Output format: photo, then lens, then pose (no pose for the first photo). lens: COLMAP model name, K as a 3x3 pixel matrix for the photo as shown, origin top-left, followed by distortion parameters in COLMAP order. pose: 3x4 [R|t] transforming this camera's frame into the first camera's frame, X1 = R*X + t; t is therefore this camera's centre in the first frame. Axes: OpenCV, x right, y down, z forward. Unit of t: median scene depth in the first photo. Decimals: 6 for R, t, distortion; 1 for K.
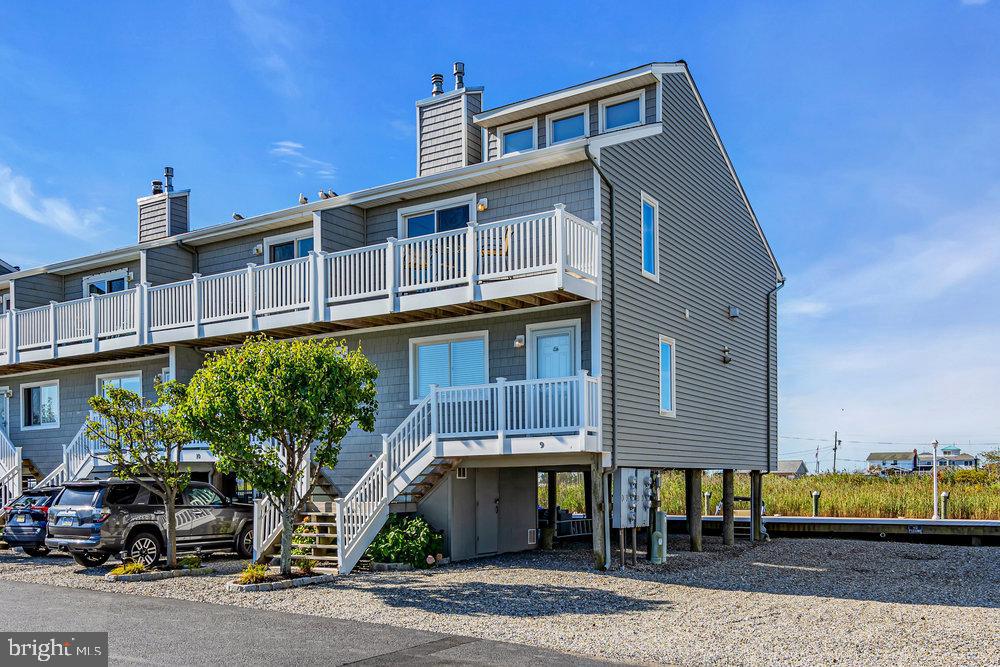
lens RADIAL K [[551.7, 0, 500.0], [0, 551.7, 330.9], [0, 0, 1]] dist [-0.002916, -0.000645]
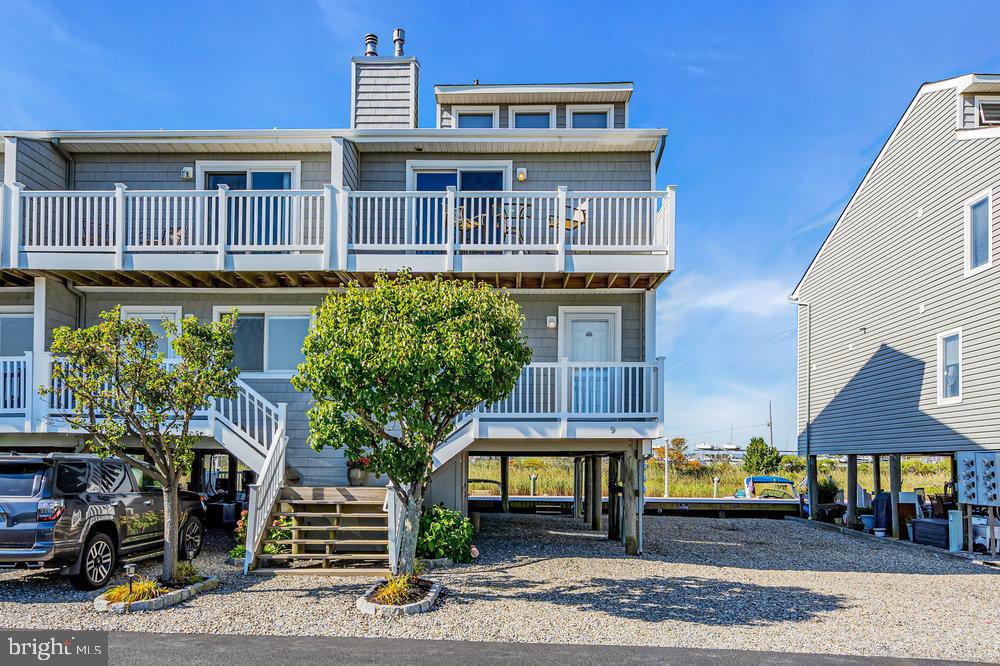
lens RADIAL K [[506.2, 0, 500.1], [0, 506.2, 339.2], [0, 0, 1]] dist [-0.003788, -0.000810]
pose [[0.927140, 0.103493, 0.360139, -0.356797], [-0.111565, 0.993756, 0.001638, 0.055932], [-0.357721, -0.041697, 0.932897, 0.198616]]
